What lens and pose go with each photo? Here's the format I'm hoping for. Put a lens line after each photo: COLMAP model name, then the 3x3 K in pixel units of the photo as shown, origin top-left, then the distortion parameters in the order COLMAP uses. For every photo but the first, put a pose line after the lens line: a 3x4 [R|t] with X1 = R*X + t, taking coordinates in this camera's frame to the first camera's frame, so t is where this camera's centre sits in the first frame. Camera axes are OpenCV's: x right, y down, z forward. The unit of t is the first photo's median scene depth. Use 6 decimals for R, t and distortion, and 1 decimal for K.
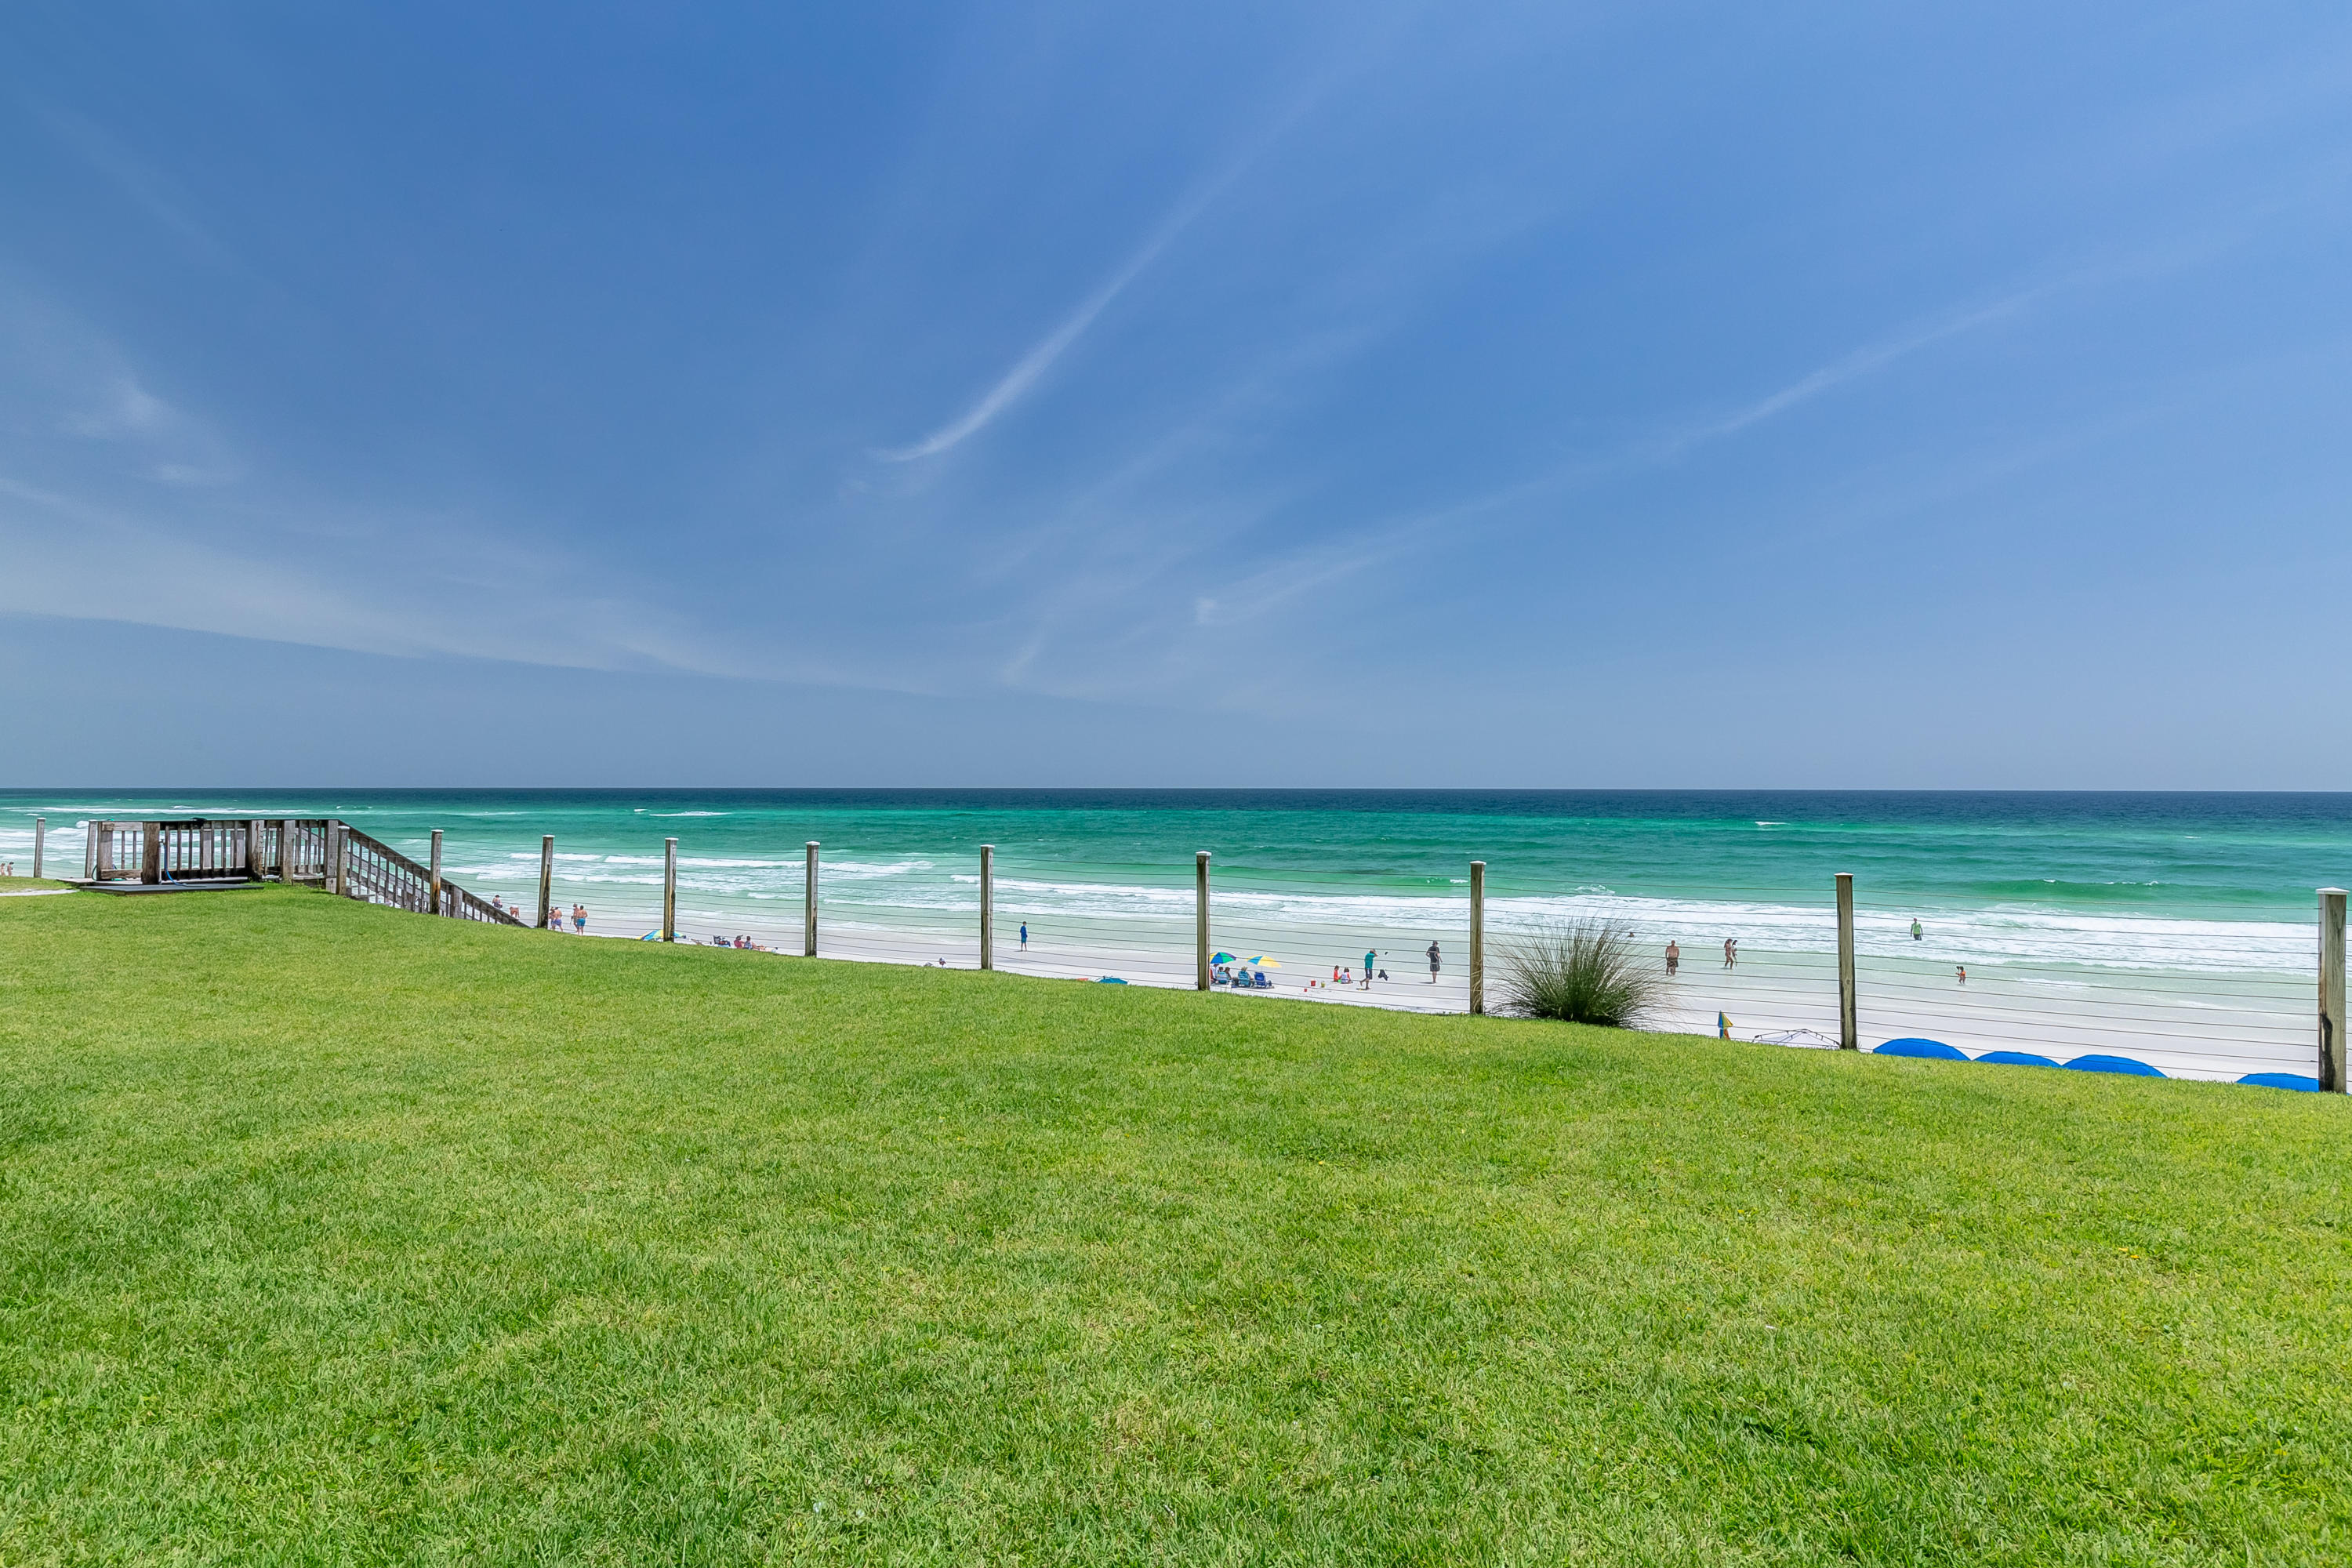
lens RADIAL K [[1057.7, 0, 1174.9], [0, 1057.7, 751.7], [0, 0, 1]] dist [0.002785, 0.000210]
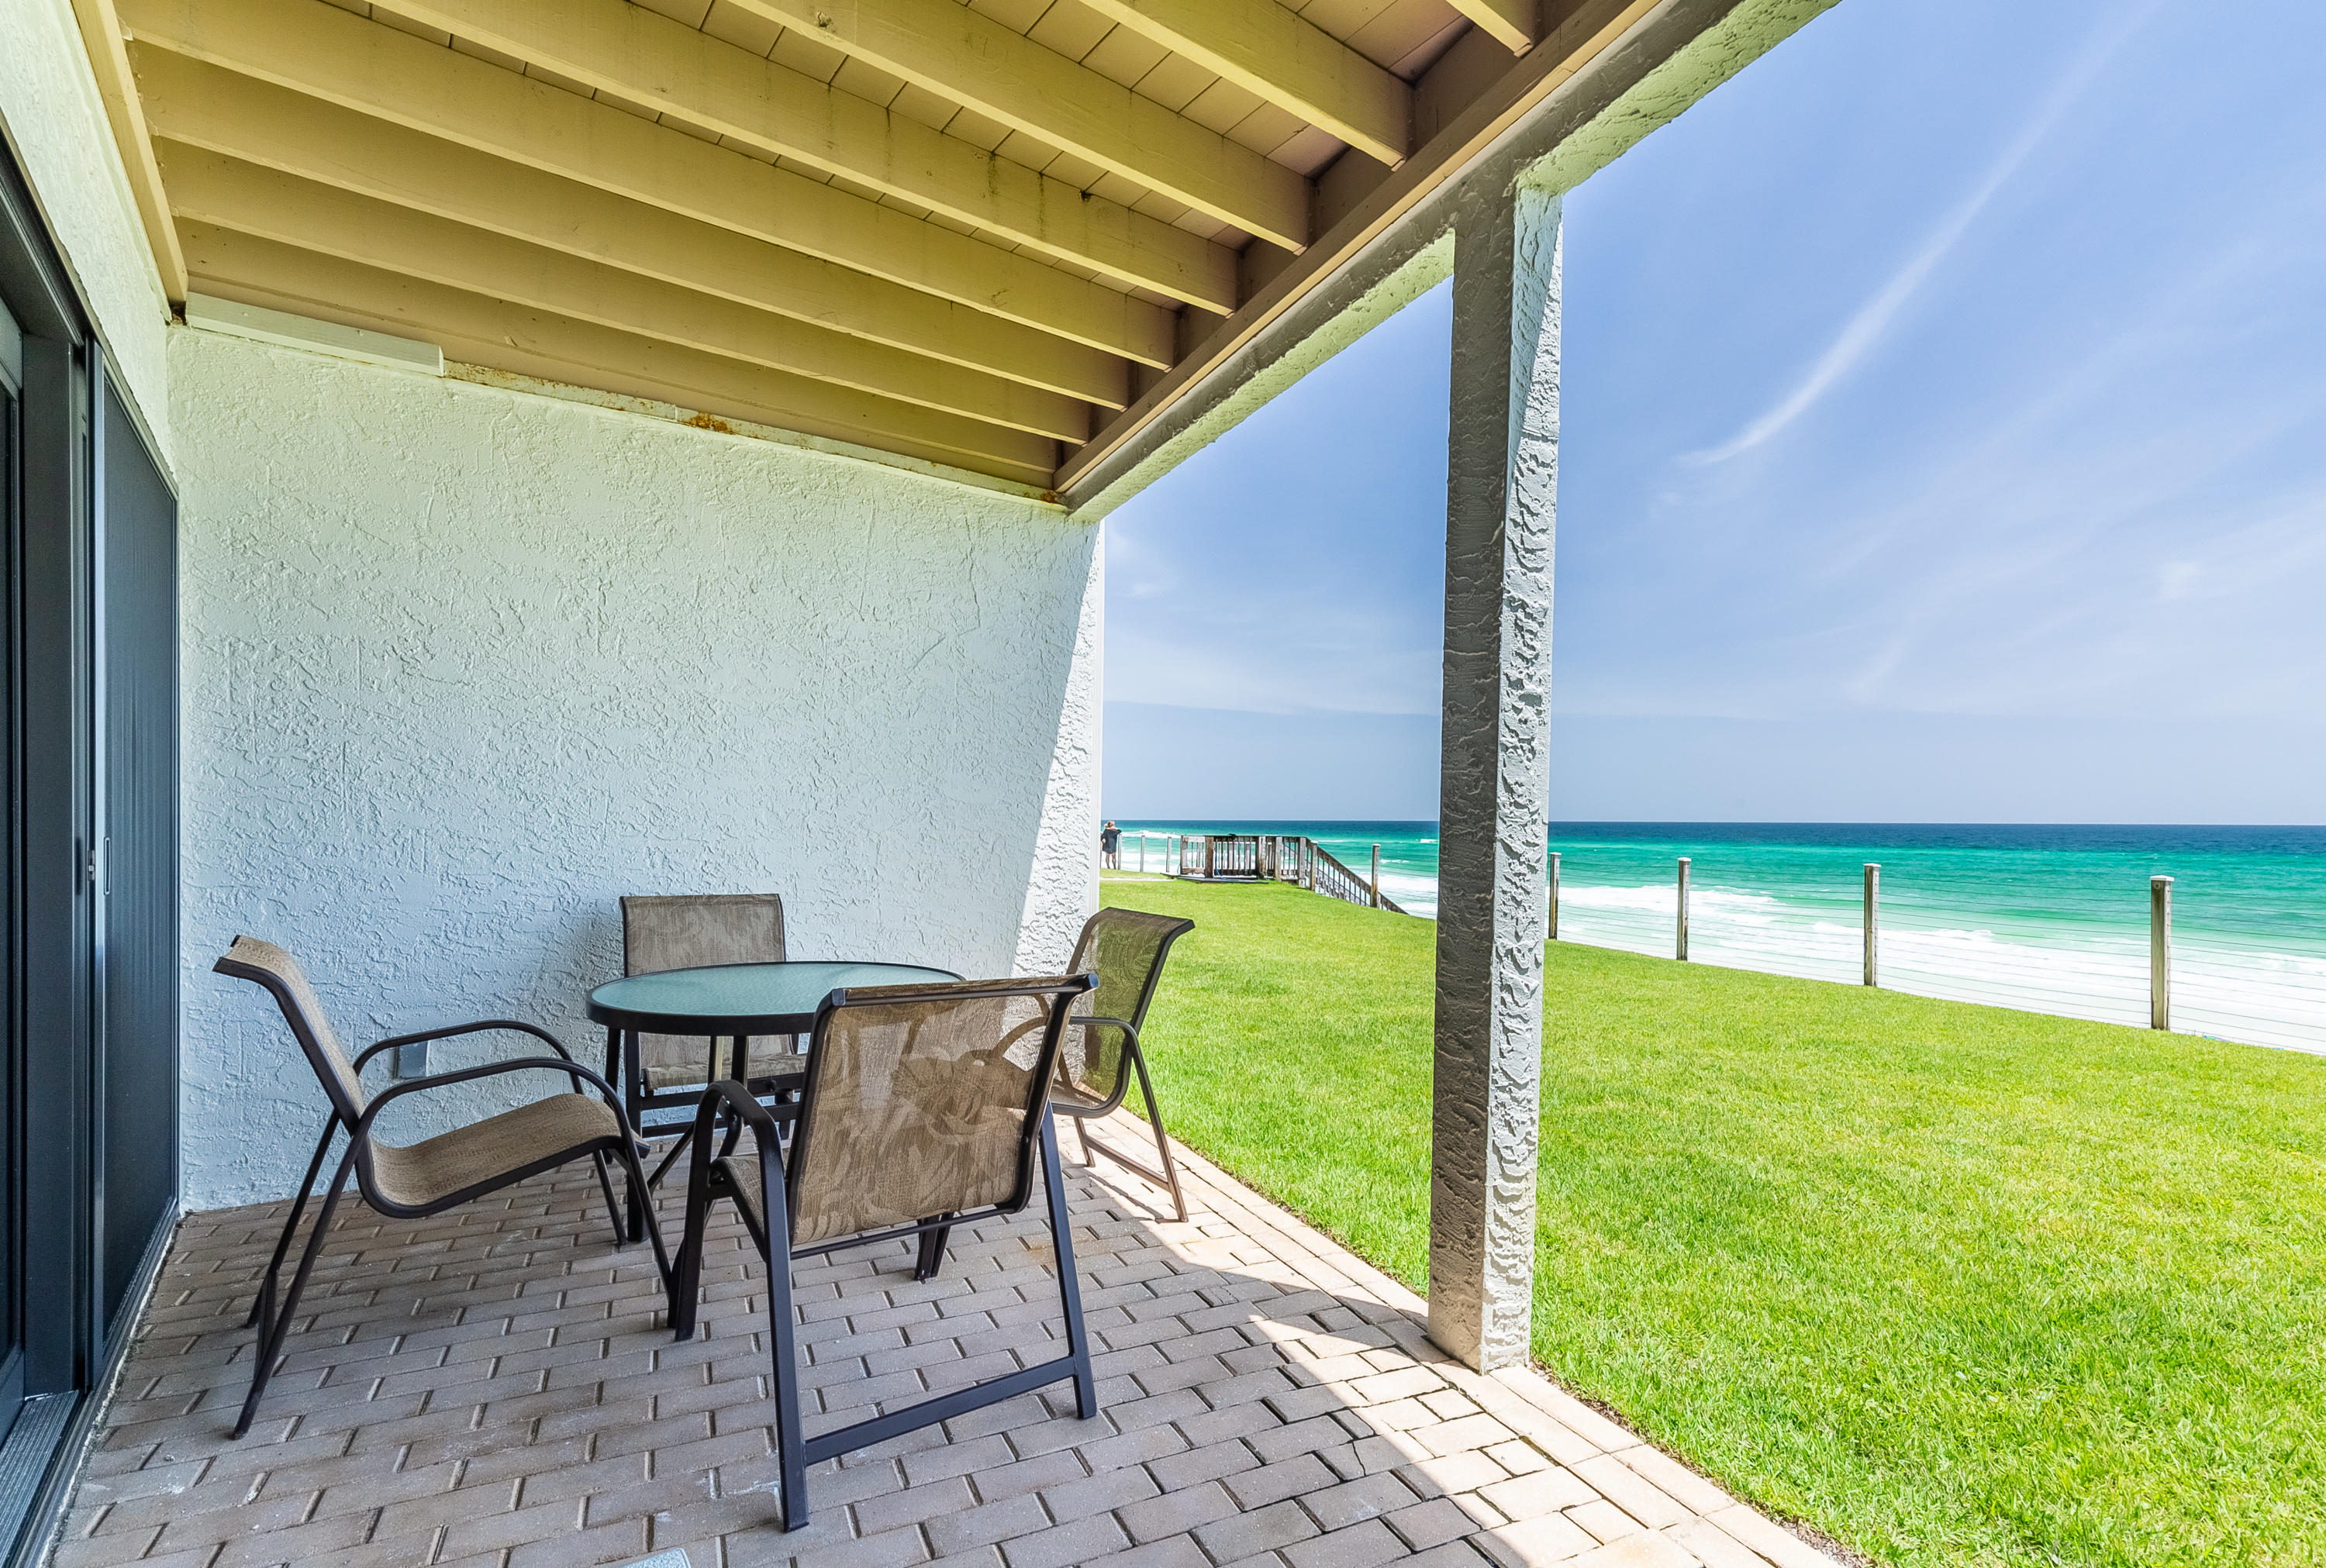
lens RADIAL K [[1101.3, 0, 1163.0], [0, 1101.3, 784.0], [0, 0, 1]] dist [0.003501, 0.000812]
pose [[0.751278, -0.023735, -0.659559, 0.012563], [0.021402, 0.999704, -0.011597, 0.009503], [0.659639, -0.005403, 0.751563, -0.208237]]
